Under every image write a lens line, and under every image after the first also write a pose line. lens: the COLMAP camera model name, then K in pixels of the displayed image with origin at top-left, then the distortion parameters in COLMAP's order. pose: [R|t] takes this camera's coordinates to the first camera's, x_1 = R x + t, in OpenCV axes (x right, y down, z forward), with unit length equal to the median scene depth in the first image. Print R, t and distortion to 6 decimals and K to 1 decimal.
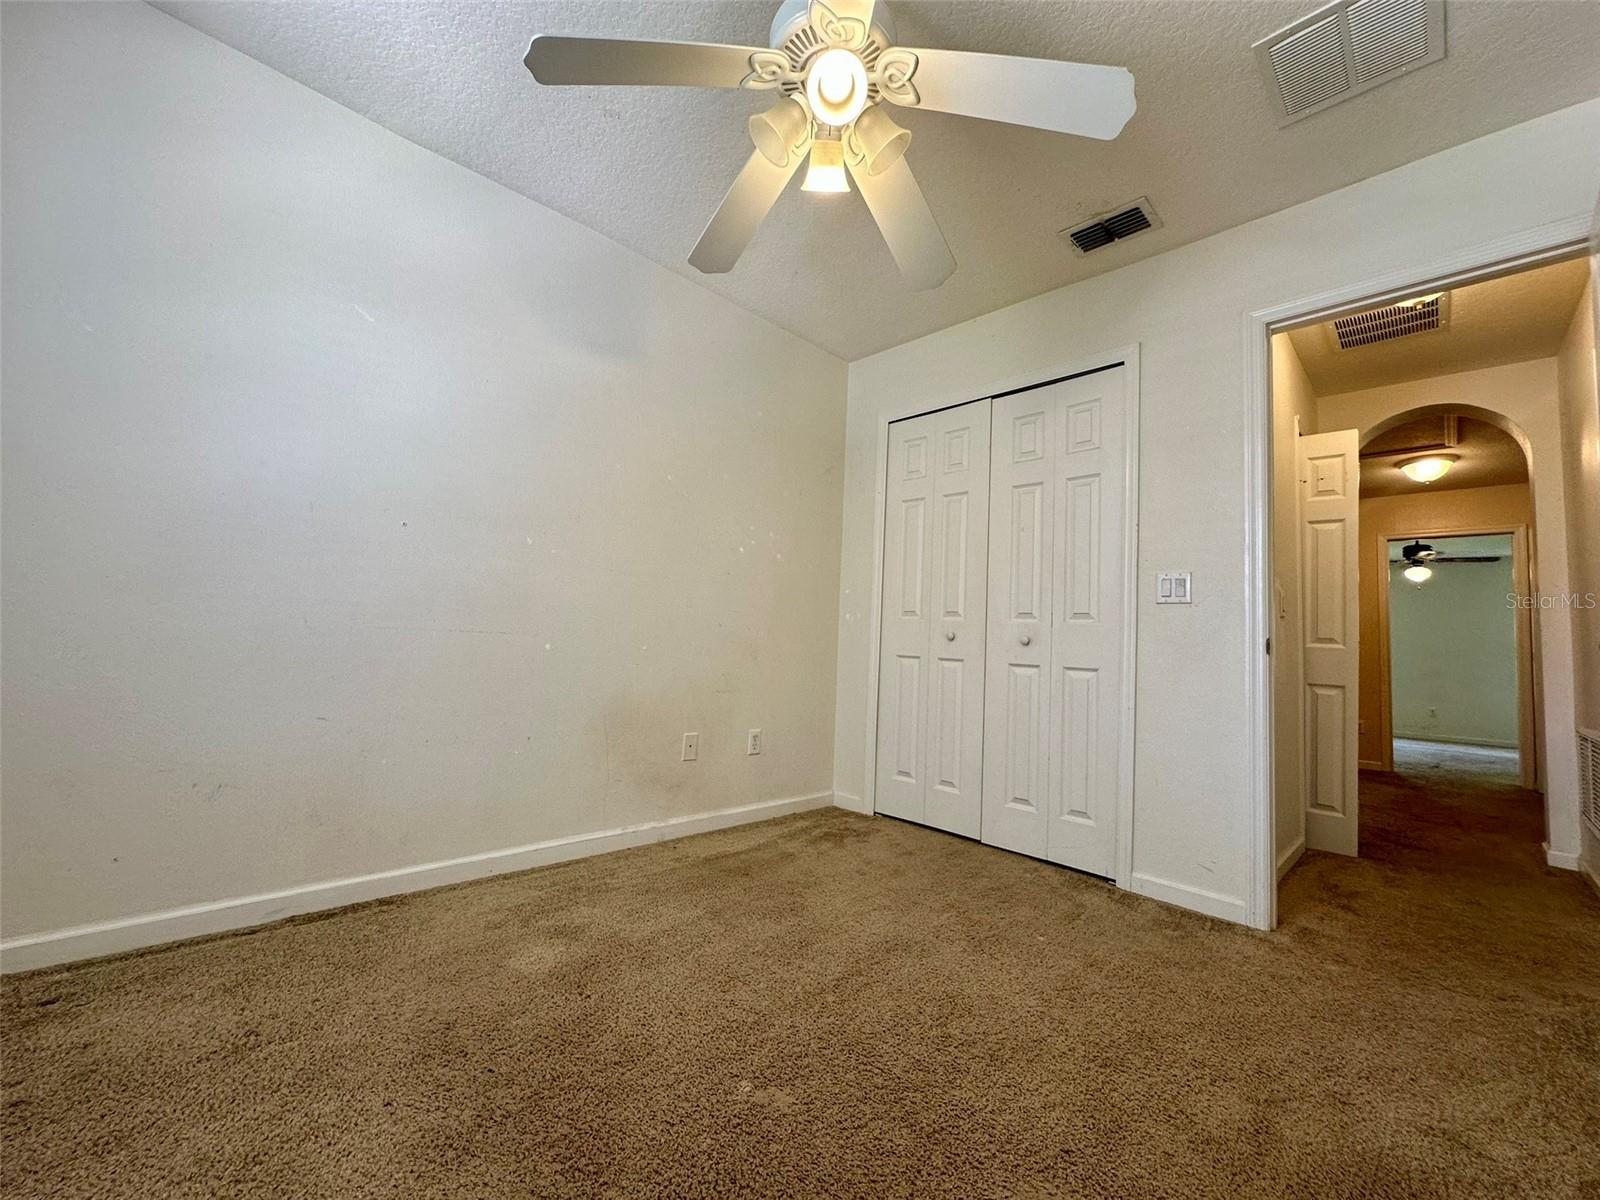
lens RADIAL K [[642.8, 0, 800.2], [0, 642.8, 599.5], [0, 0, 1]] dist [-0.002158, -0.000564]
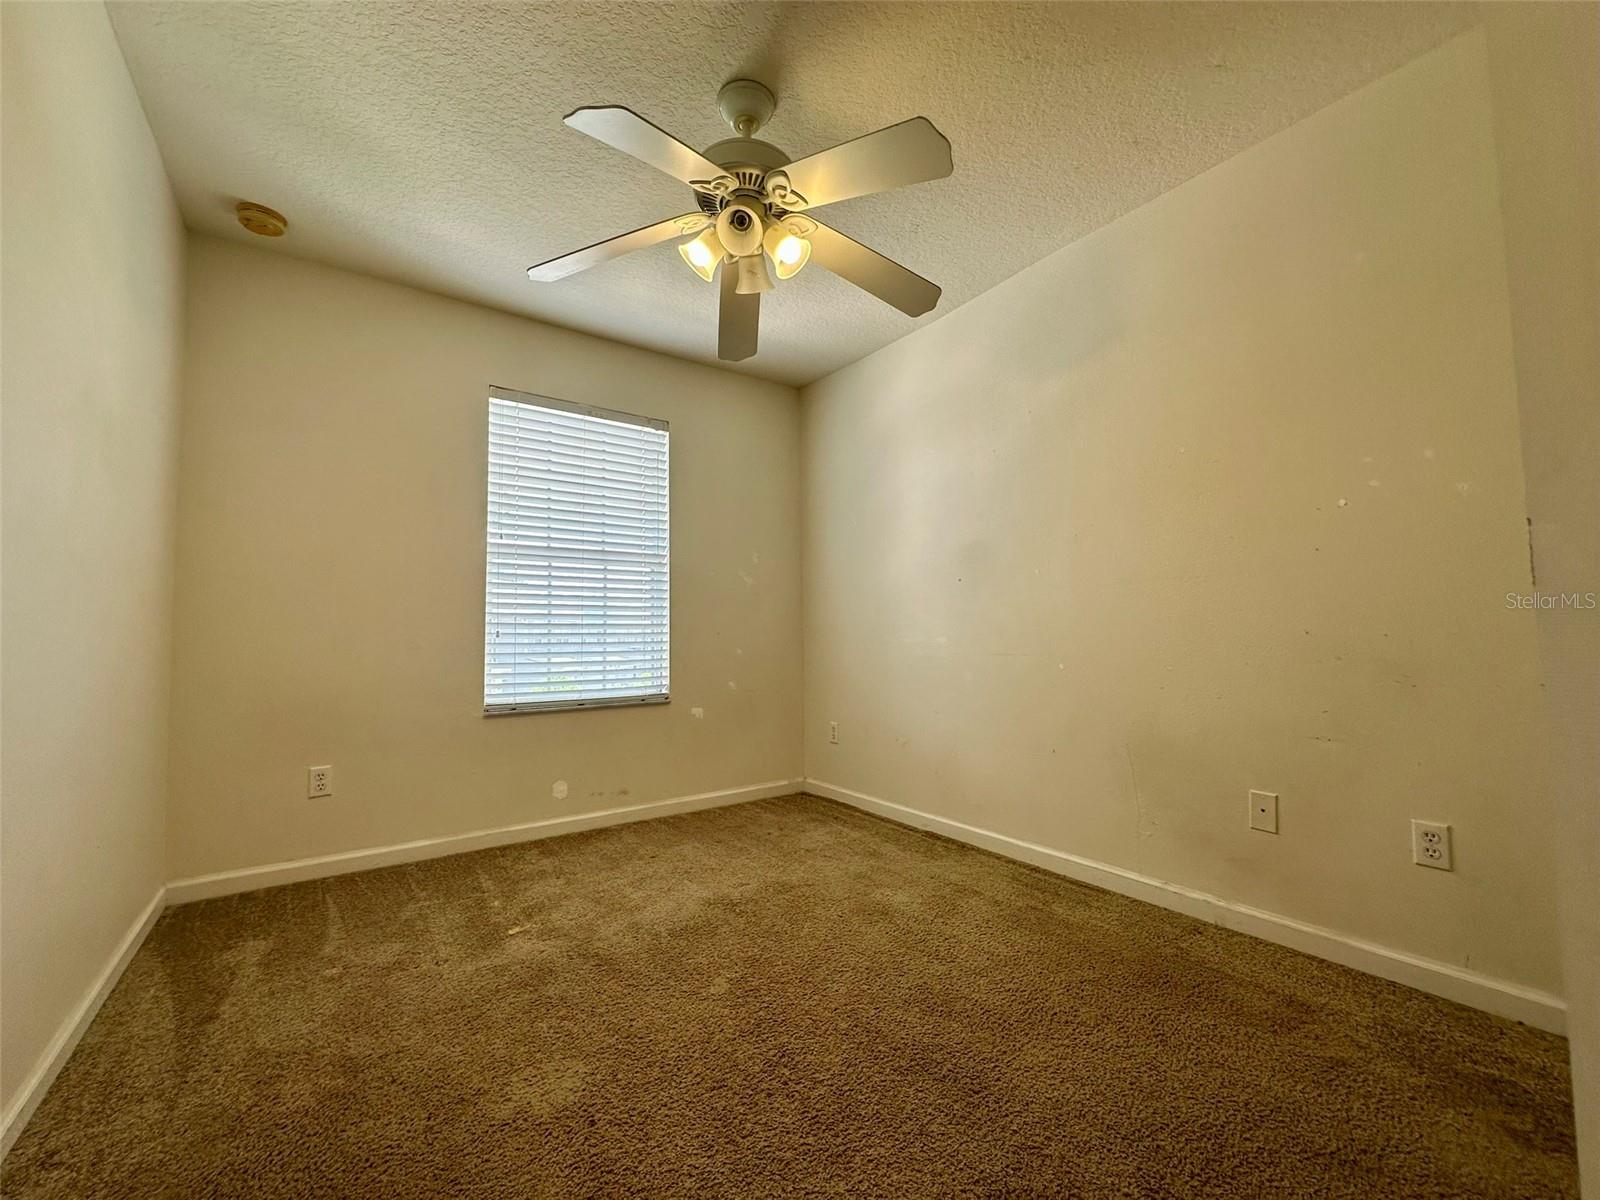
lens RADIAL K [[642.8, 0, 798.1], [0, 642.8, 602.6], [0, 0, 1]] dist [-0.002158, -0.000564]
pose [[-0.160303, -0.094315, -0.982552, 0.709352], [0.074915, 0.991391, -0.107386, 0.050675], [0.984221, -0.090822, -0.151857, 0.739744]]
